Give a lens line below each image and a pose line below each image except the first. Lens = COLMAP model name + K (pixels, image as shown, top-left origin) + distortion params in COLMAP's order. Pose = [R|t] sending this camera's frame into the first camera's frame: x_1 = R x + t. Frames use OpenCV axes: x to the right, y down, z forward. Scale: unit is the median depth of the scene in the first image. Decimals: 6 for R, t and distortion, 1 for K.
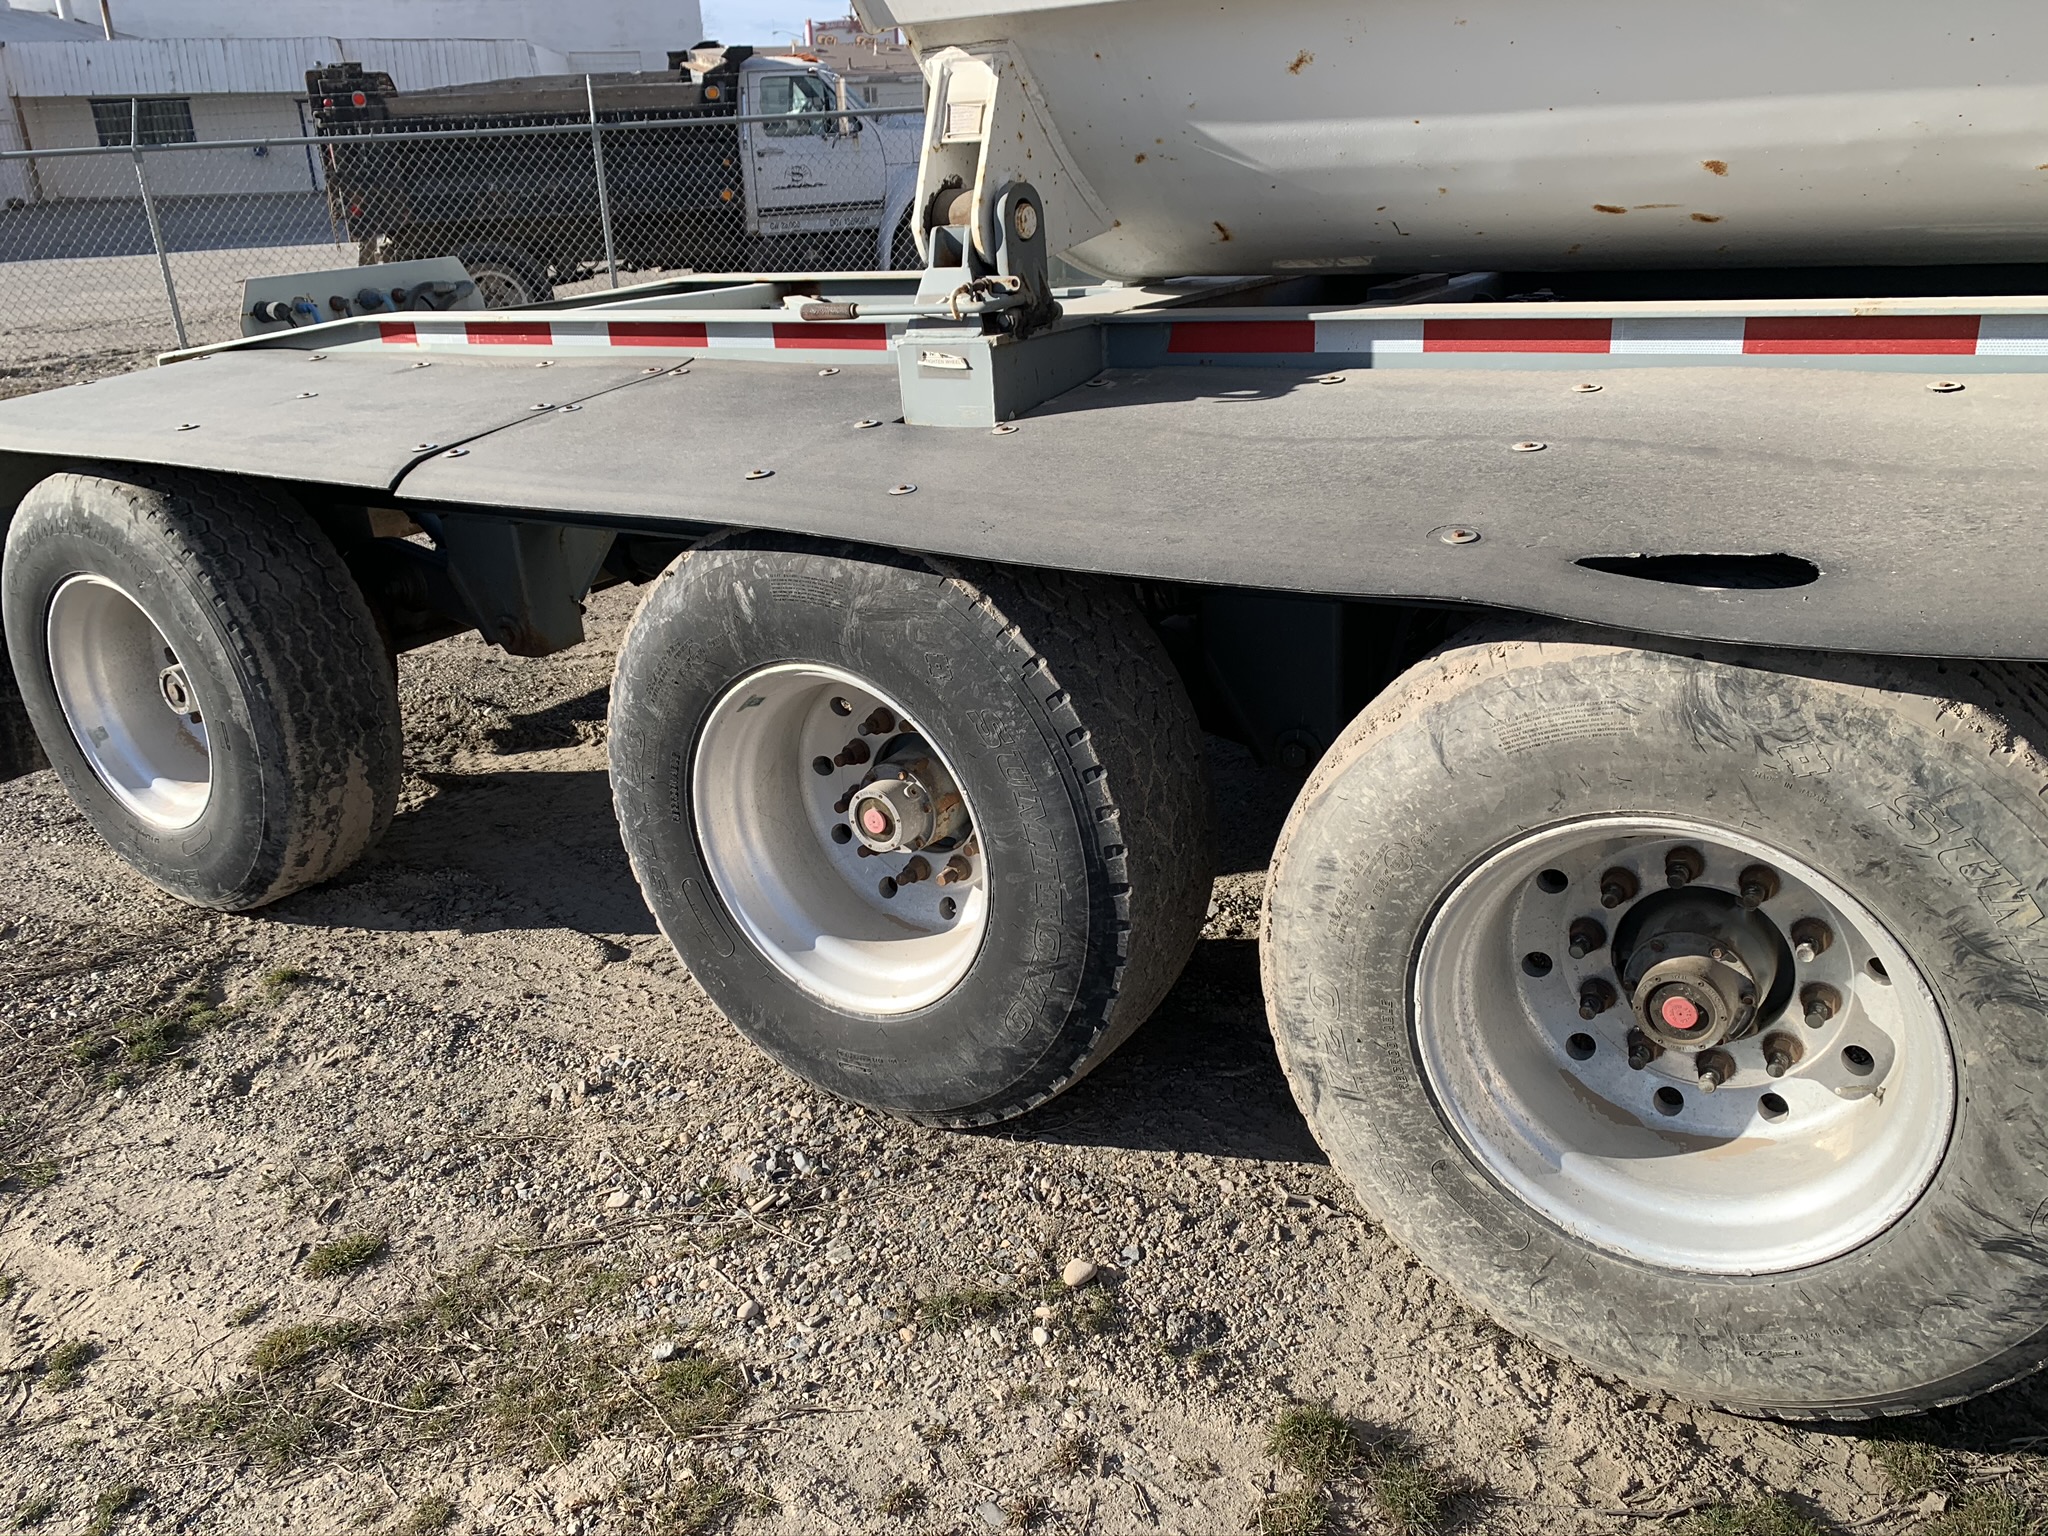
lens RADIAL K [[1561.8, 0, 1024.0], [0, 1561.8, 768.0], [0, 0, 1]] dist [0.005906, 0.003572]
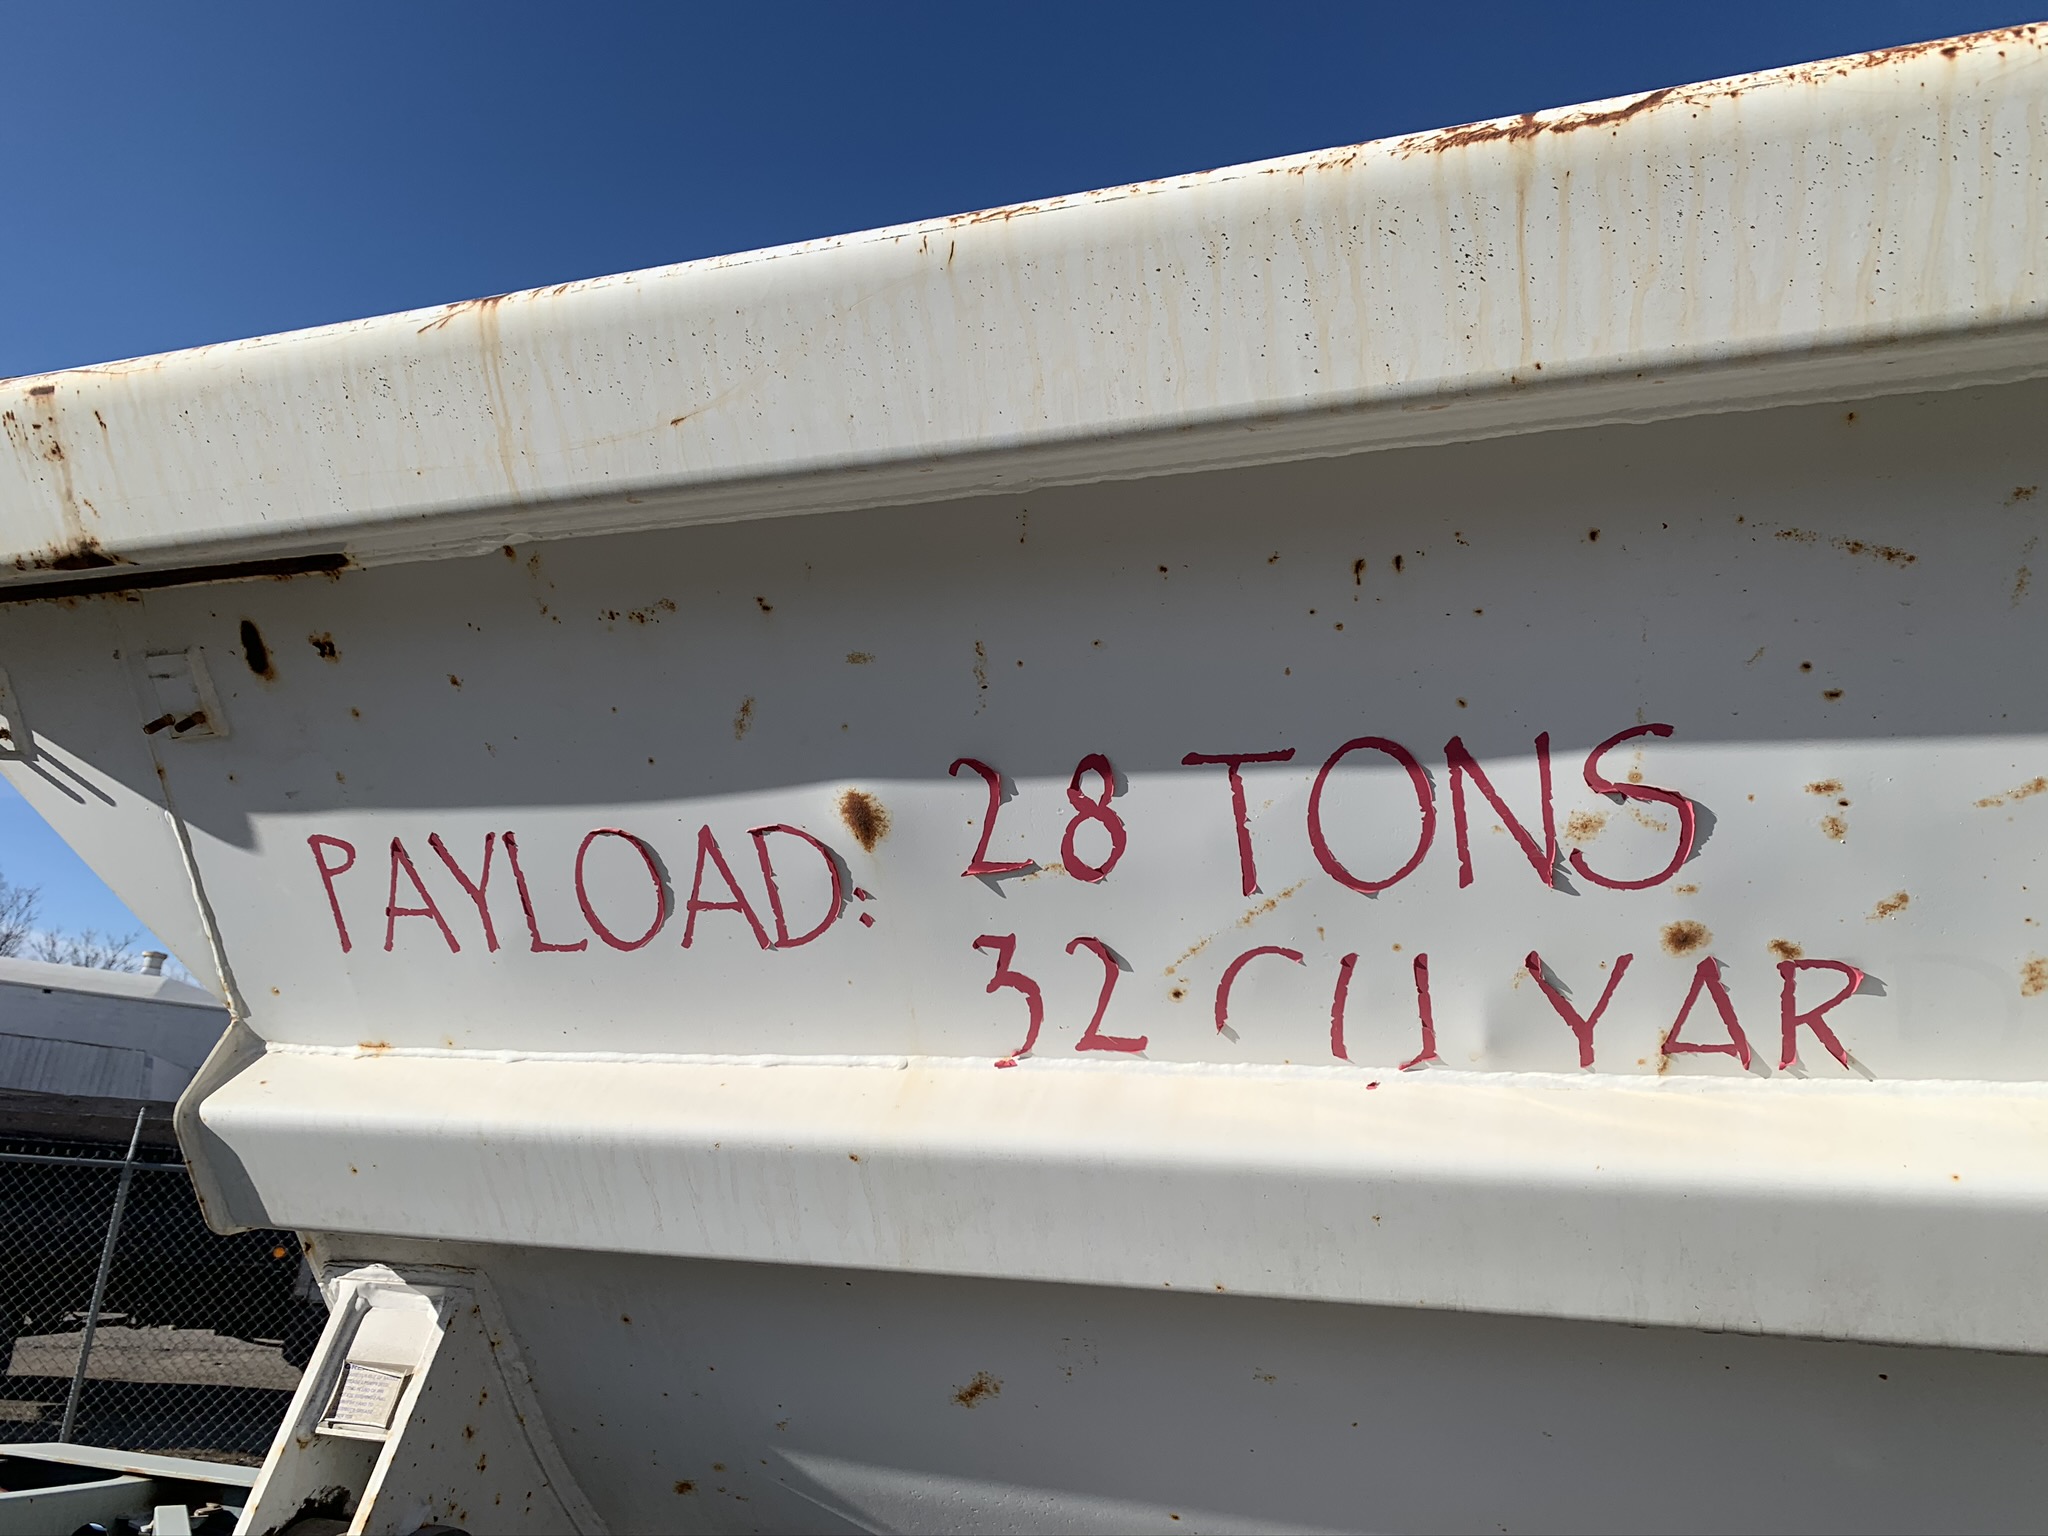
lens RADIAL K [[1561.8, 0, 1024.0], [0, 1561.8, 768.0], [0, 0, 1]] dist [0.005906, 0.003572]
pose [[0.969243, 0.170730, 0.177253, 0.049558], [-0.024791, 0.784306, -0.619878, -0.250246], [-0.244853, 0.596418, 0.764416, 0.388850]]
